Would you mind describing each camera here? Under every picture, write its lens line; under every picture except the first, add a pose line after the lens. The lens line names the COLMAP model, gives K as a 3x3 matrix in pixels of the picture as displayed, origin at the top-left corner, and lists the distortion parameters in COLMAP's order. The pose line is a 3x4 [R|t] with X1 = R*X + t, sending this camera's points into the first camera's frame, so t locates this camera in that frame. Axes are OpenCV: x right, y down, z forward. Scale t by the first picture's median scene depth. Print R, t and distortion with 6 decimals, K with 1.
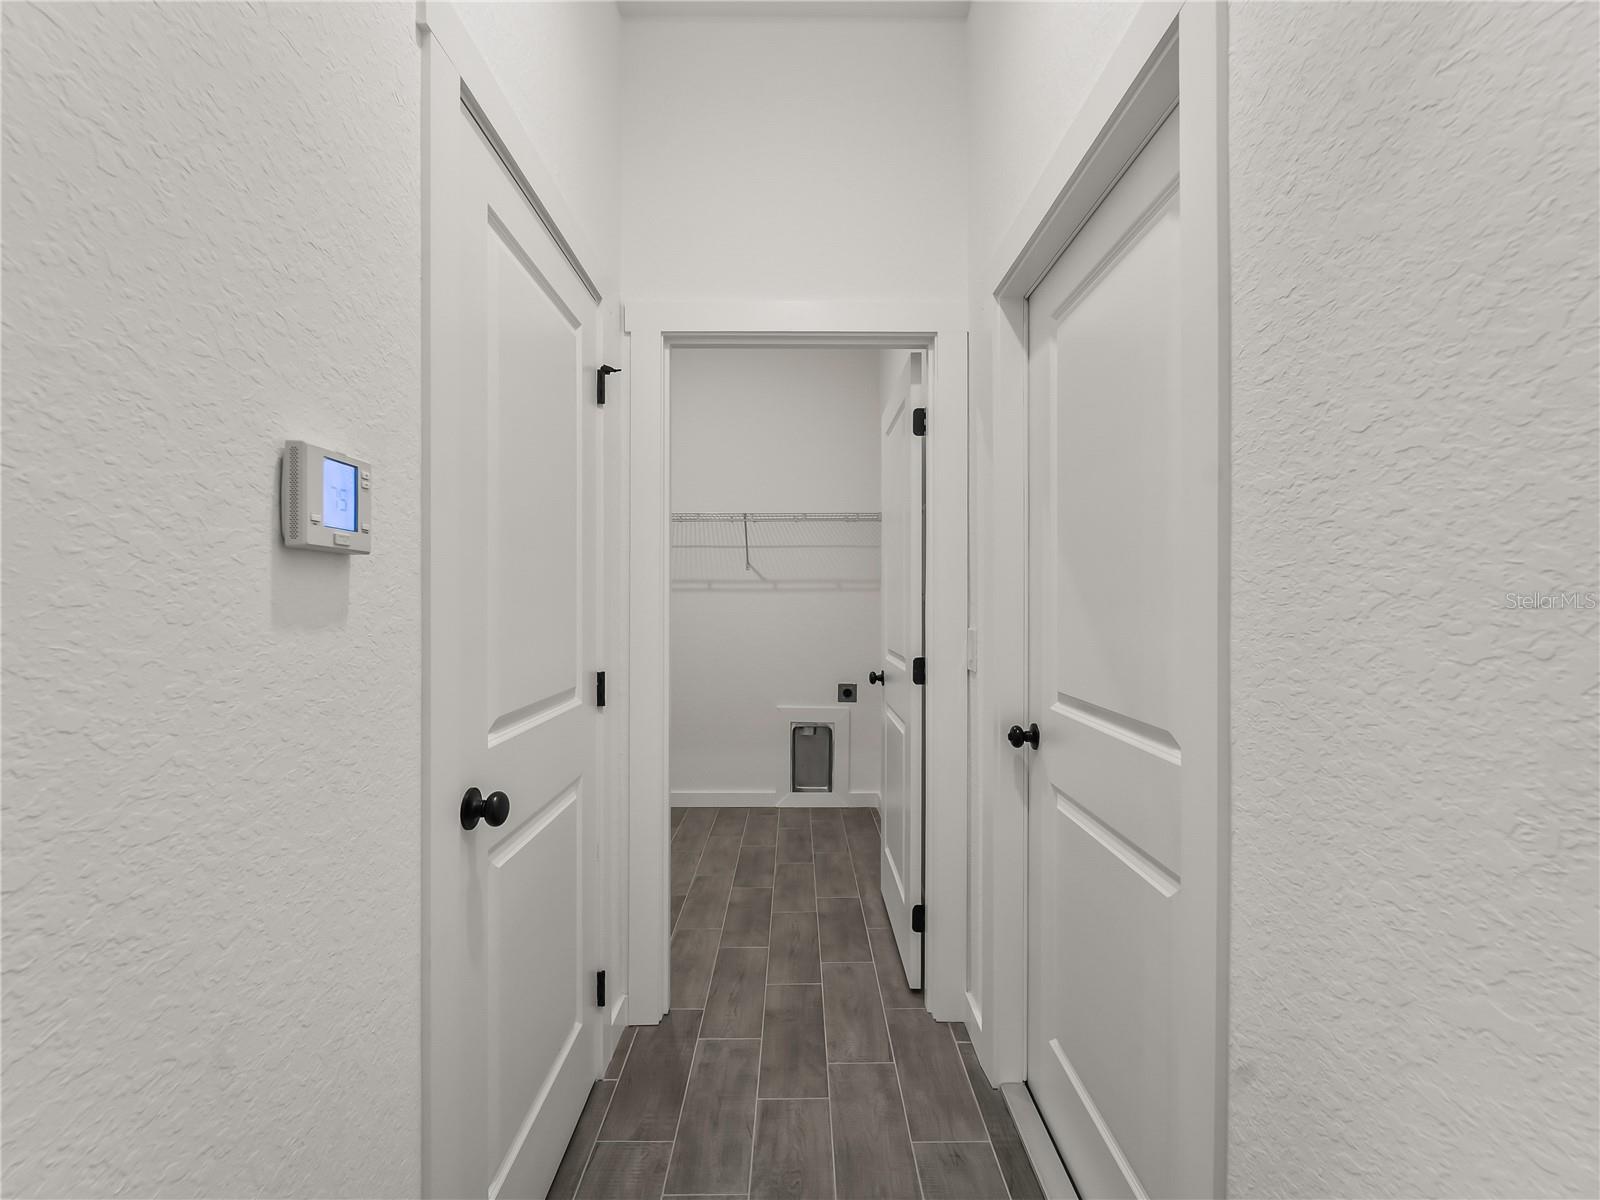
lens RADIAL K [[735.1, 0, 803.4], [0, 735.1, 602.9], [0, 0, 1]] dist [-0.001072, -0.000810]
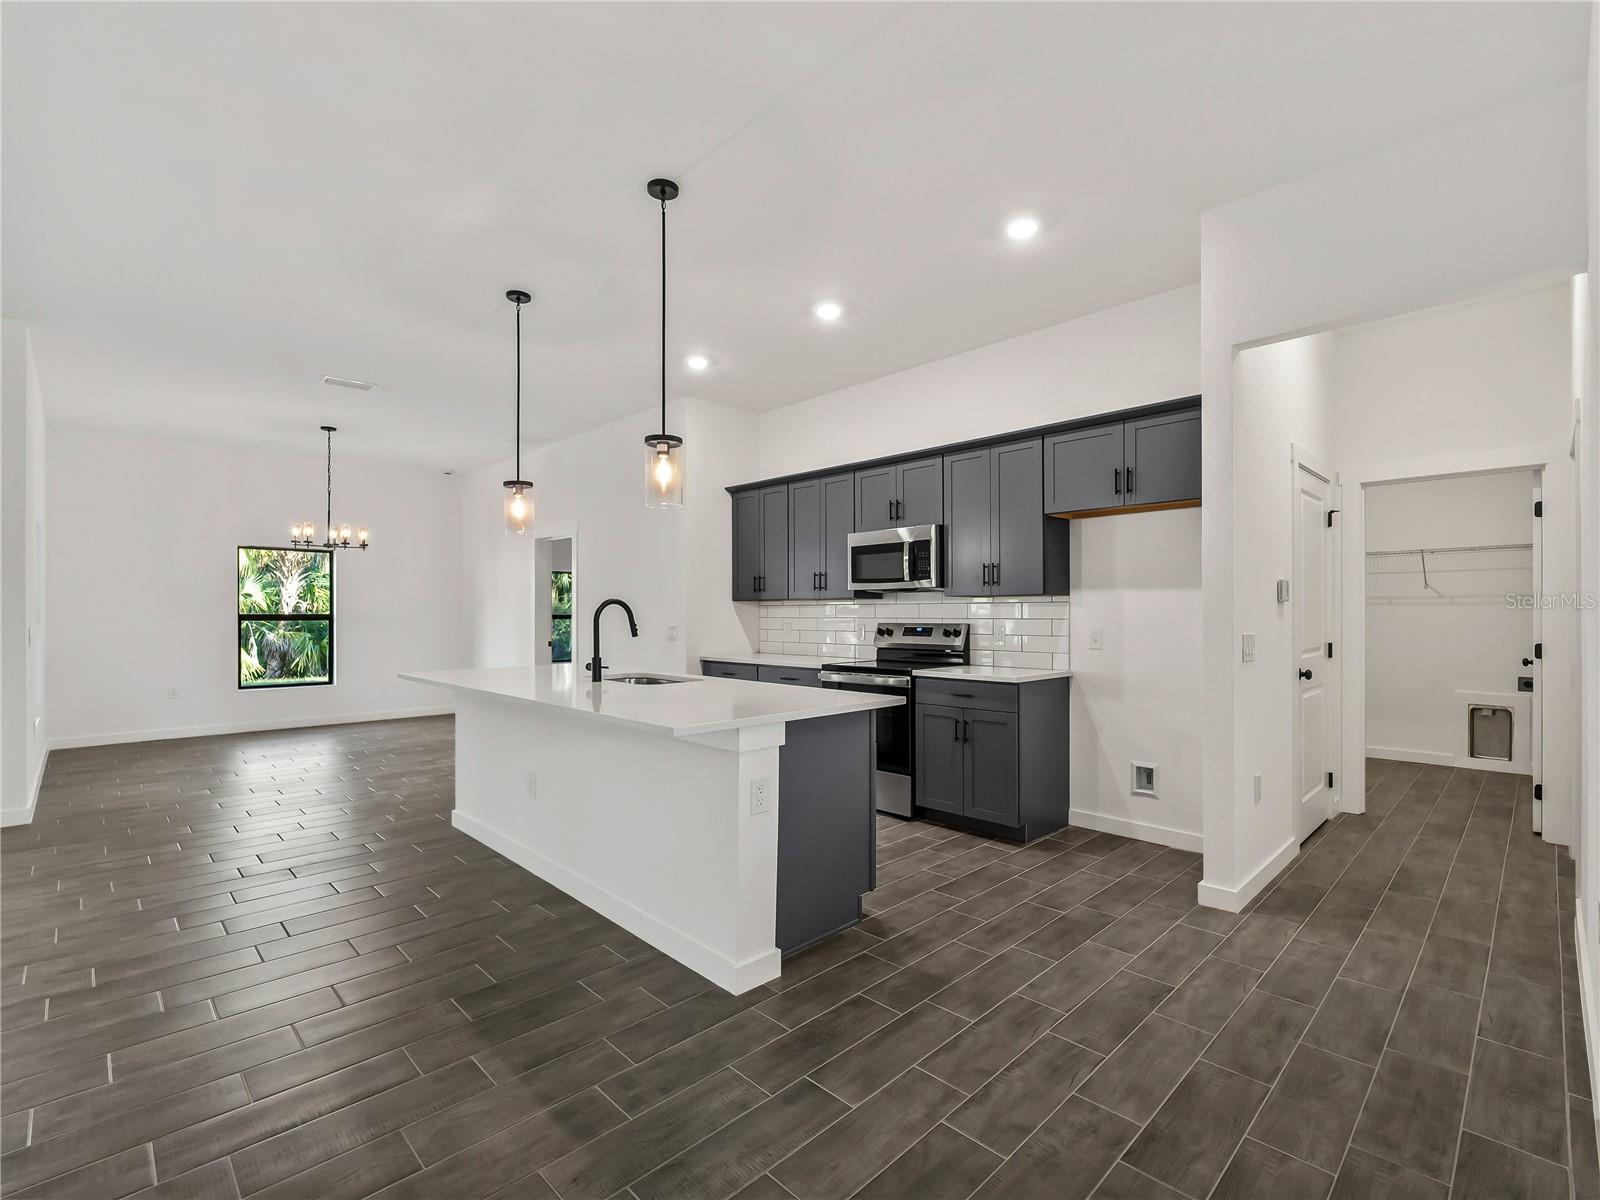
lens RADIAL K [[746.0, 0, 808.1], [0, 746.0, 613.3], [0, 0, 1]] dist [-0.002204, -0.000389]
pose [[0.701246, -0.003281, -0.712912, 0.199208], [0.002751, 0.999994, -0.001897, -0.000448], [0.712914, -0.000631, 0.701251, -1.479696]]
